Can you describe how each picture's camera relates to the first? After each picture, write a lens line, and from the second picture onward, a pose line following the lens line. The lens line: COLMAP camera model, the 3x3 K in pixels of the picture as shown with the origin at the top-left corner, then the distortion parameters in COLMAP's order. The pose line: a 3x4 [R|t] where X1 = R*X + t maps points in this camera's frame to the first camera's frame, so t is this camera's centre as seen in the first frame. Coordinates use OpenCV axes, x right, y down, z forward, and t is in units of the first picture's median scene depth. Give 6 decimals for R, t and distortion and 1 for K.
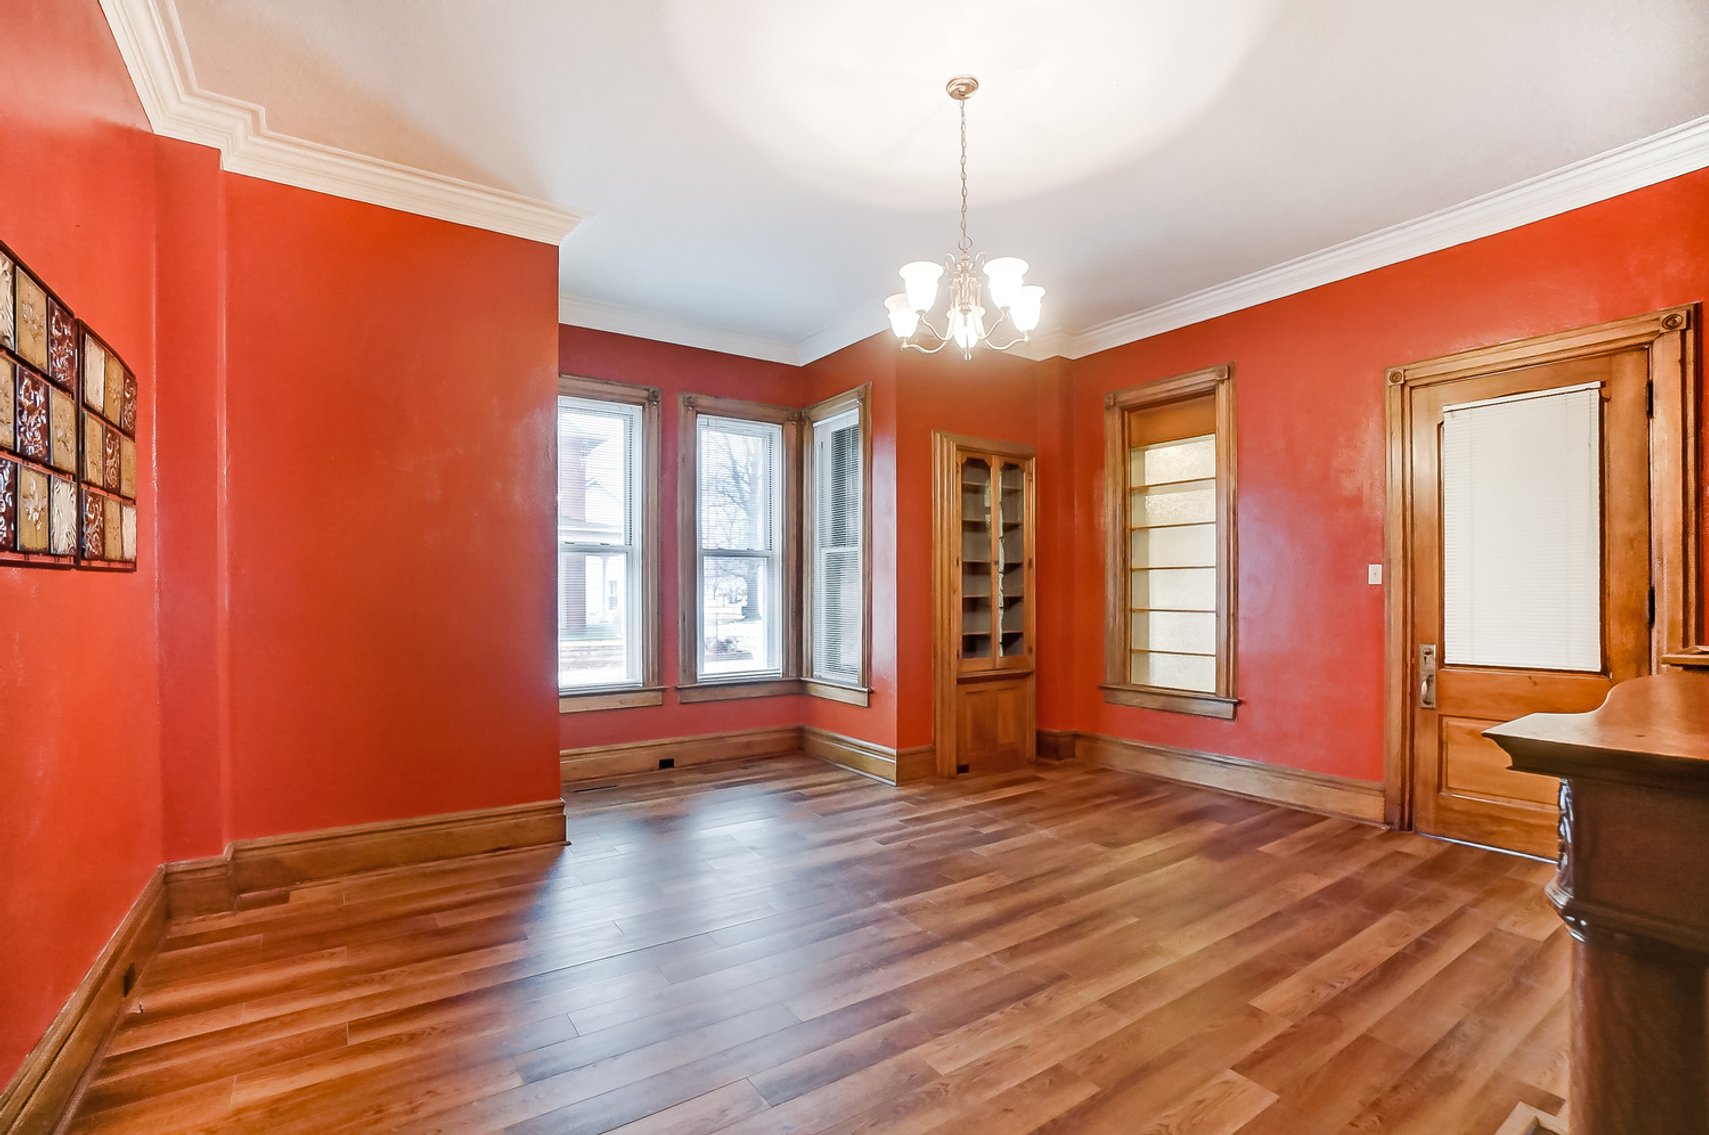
lens RADIAL K [[758.6, 0, 859.3], [0, 758.6, 593.5], [0, 0, 1]] dist [-0.050263, 0.014030]
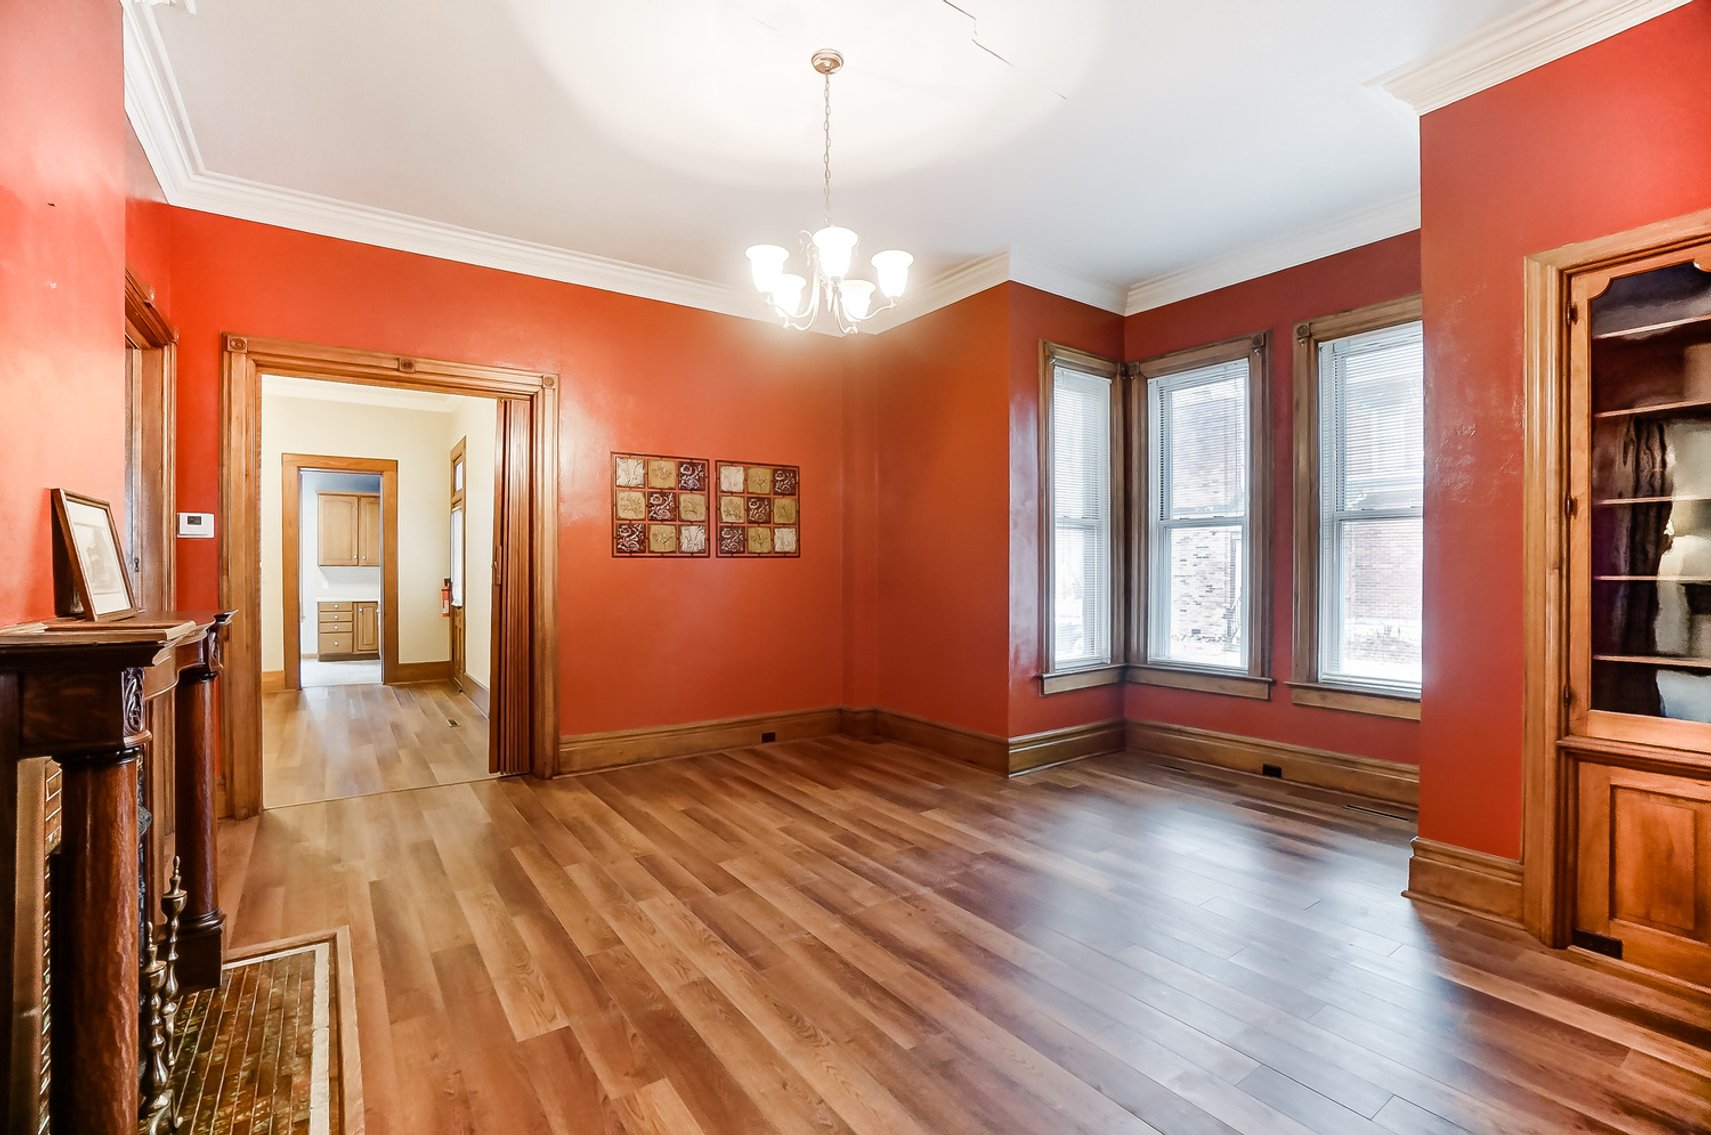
lens RADIAL K [[759.5, 0, 834.8], [0, 759.5, 565.8], [0, 0, 1]] dist [-0.050263, 0.014030]
pose [[-0.010159, -0.006194, -0.999929, 0.951662], [-0.000749, 0.999981, -0.006187, 0.004002], [0.999948, 0.000687, -0.010164, 0.852868]]
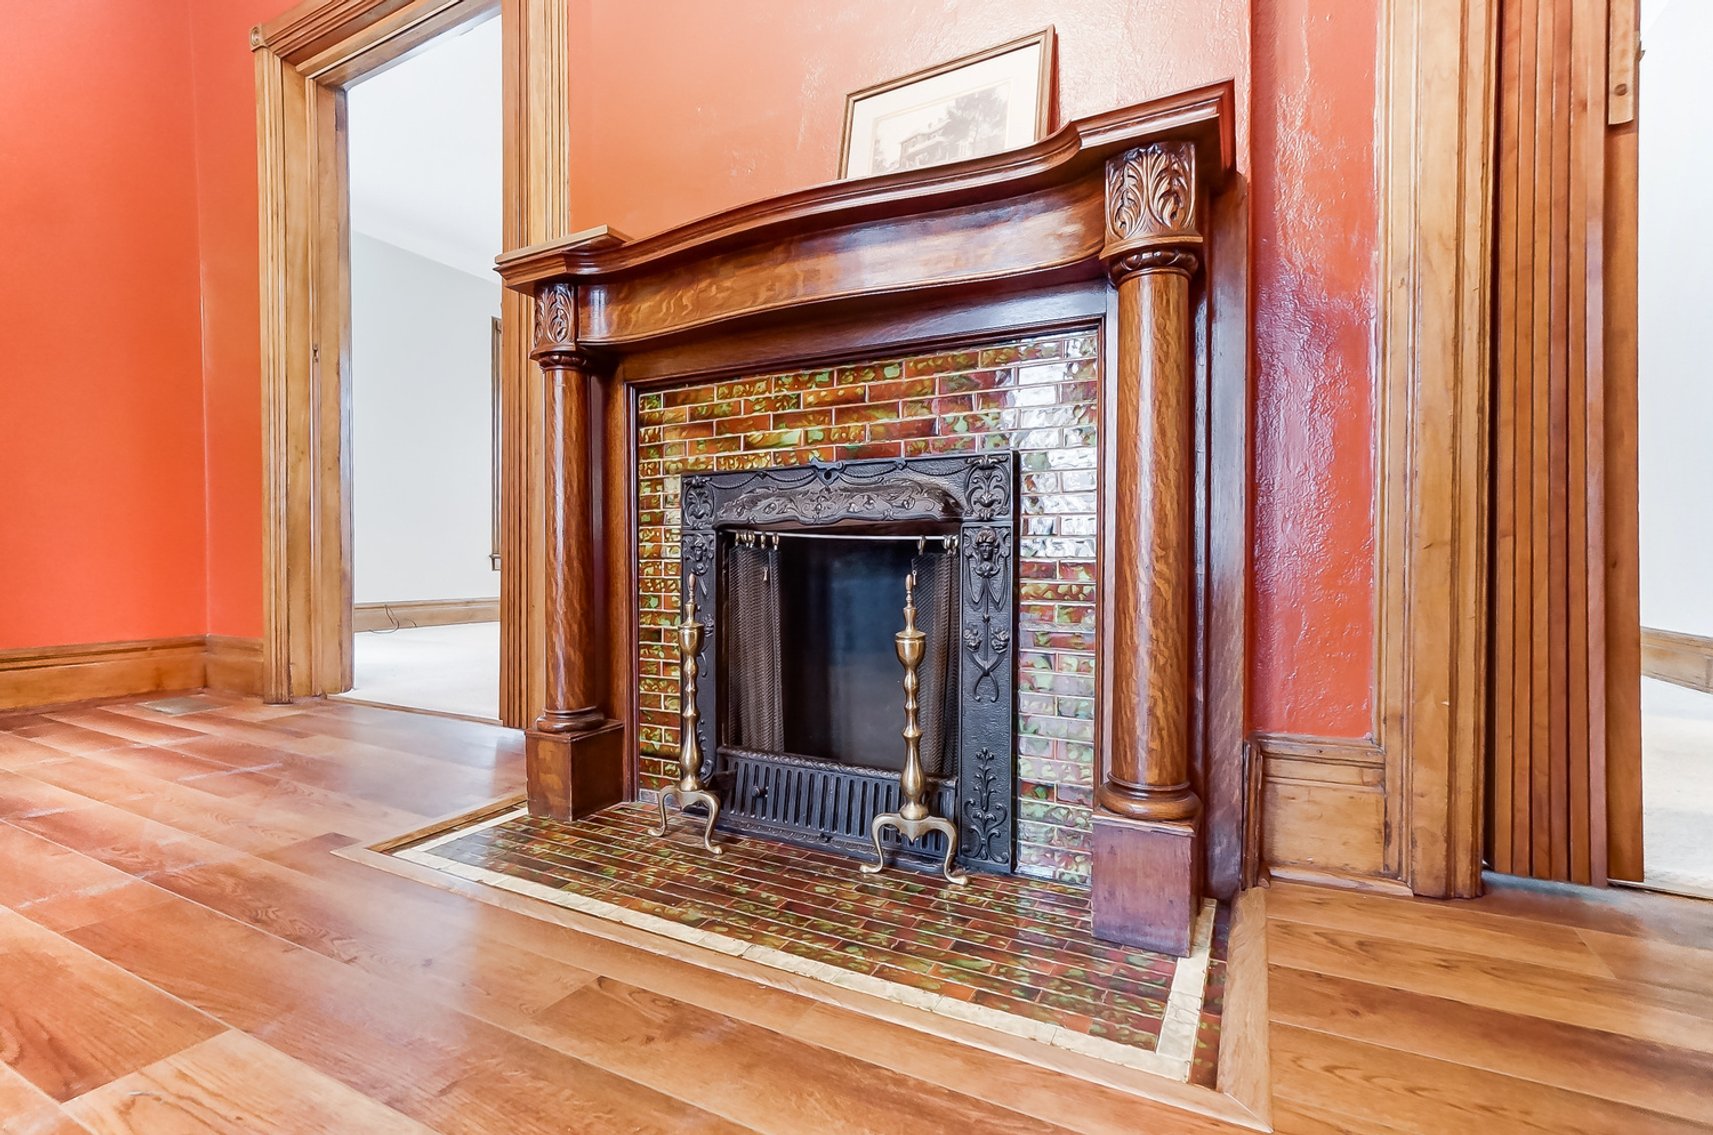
lens RADIAL K [[760.4, 0, 842.6], [0, 760.4, 577.1], [0, 0, 1]] dist [-0.050263, 0.014030]
pose [[-0.454169, -0.014042, 0.890805, 0.007621], [0.000862, 0.999868, 0.016201, 0.238133], [-0.890915, 0.008126, -0.454097, 0.505472]]
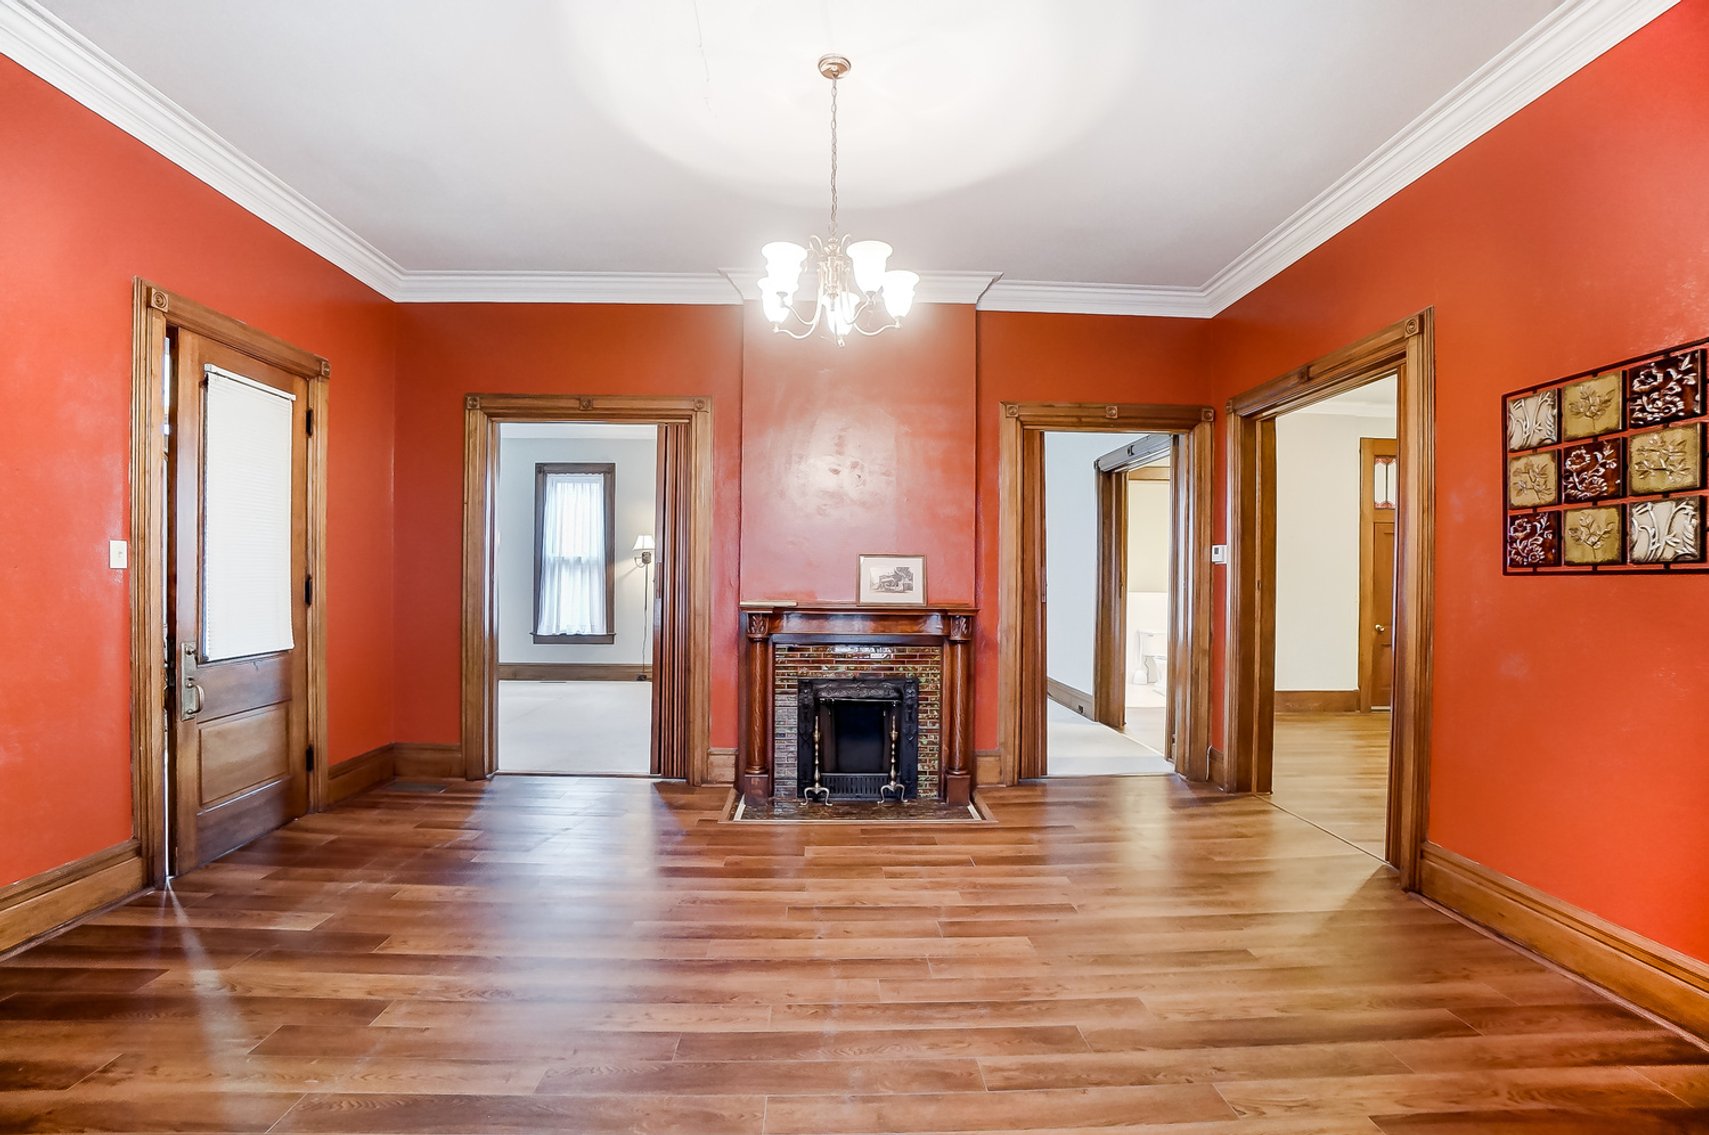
lens RADIAL K [[758.6, 0, 850.2], [0, 758.6, 579.0], [0, 0, 1]] dist [-0.050263, 0.014030]
pose [[-0.841545, -0.011263, 0.540070, -0.337038], [-0.011248, 0.999931, 0.003326, -0.011311], [-0.540070, -0.003276, -0.841614, 1.507141]]
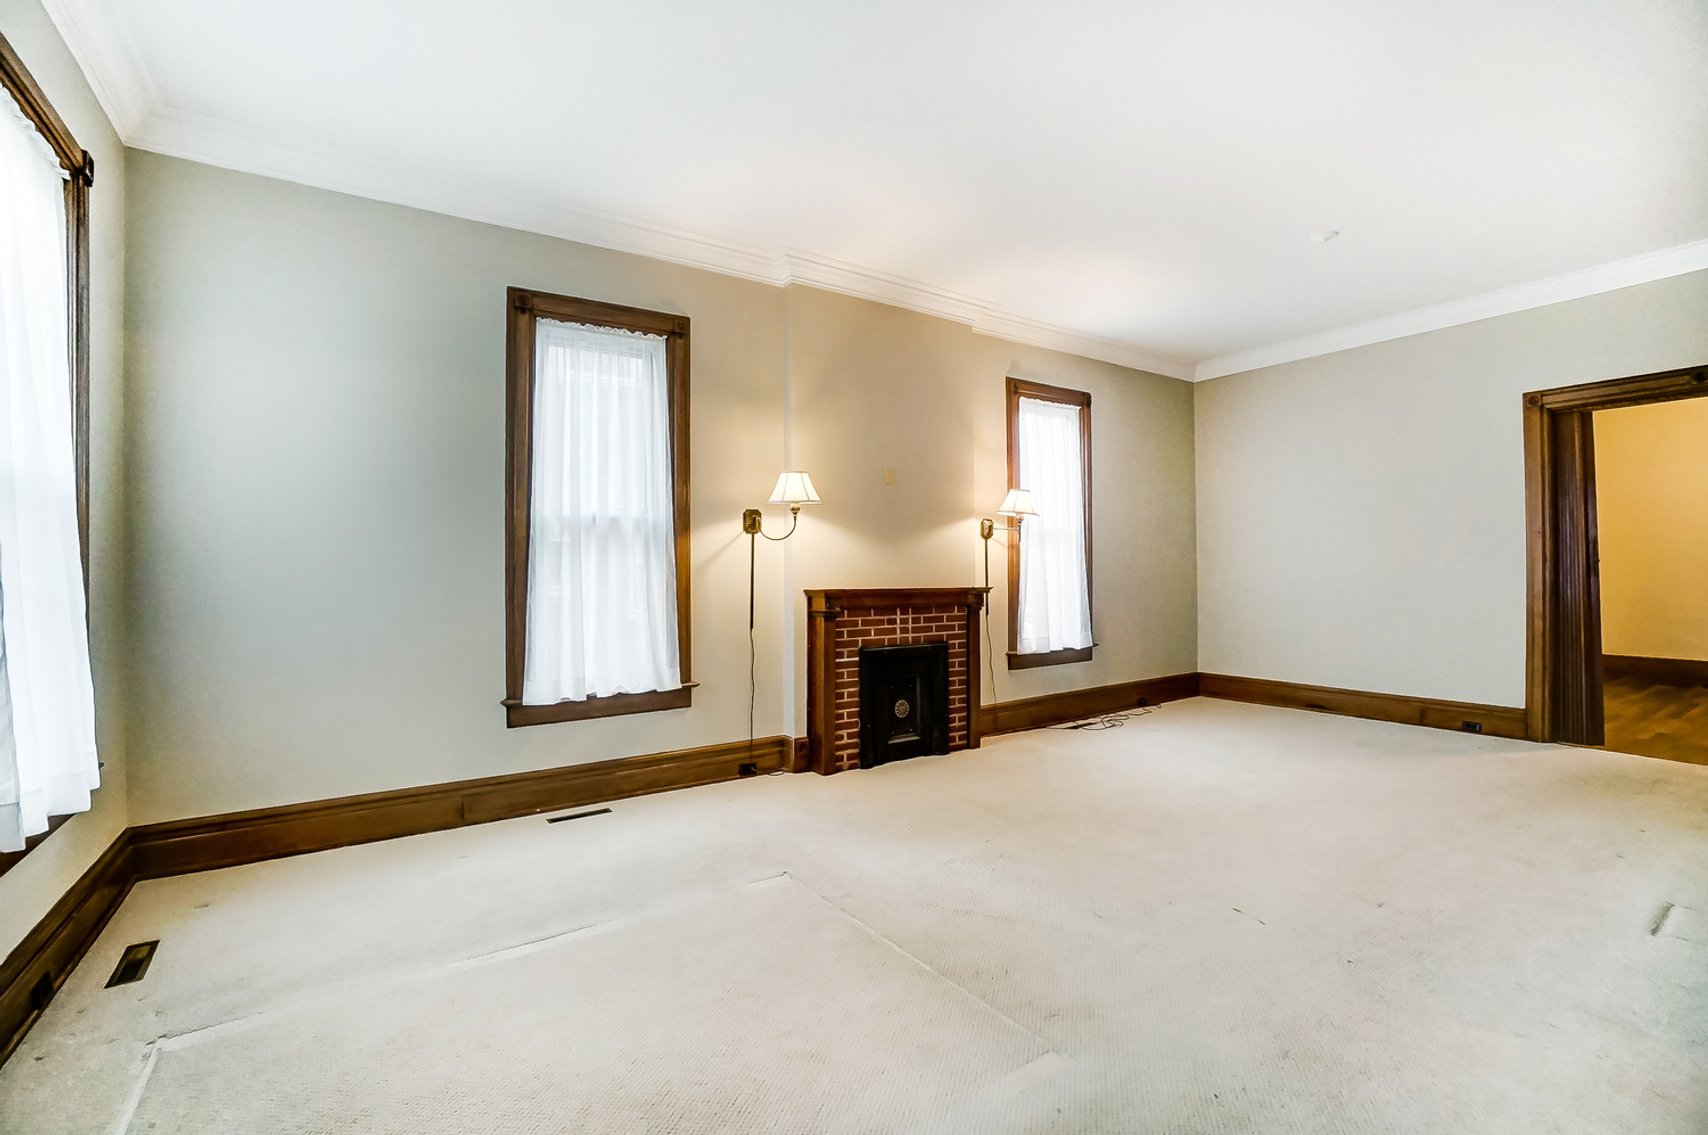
lens RADIAL K [[758.1, 0, 842.1], [0, 758.1, 555.4], [0, 0, 1]] dist [-0.050263, 0.014030]
pose [[-0.999815, 0.000269, 0.019220, 1.687436], [0.000181, 0.999990, -0.004572, -0.005659], [-0.019221, -0.004567, -0.999805, 0.903442]]
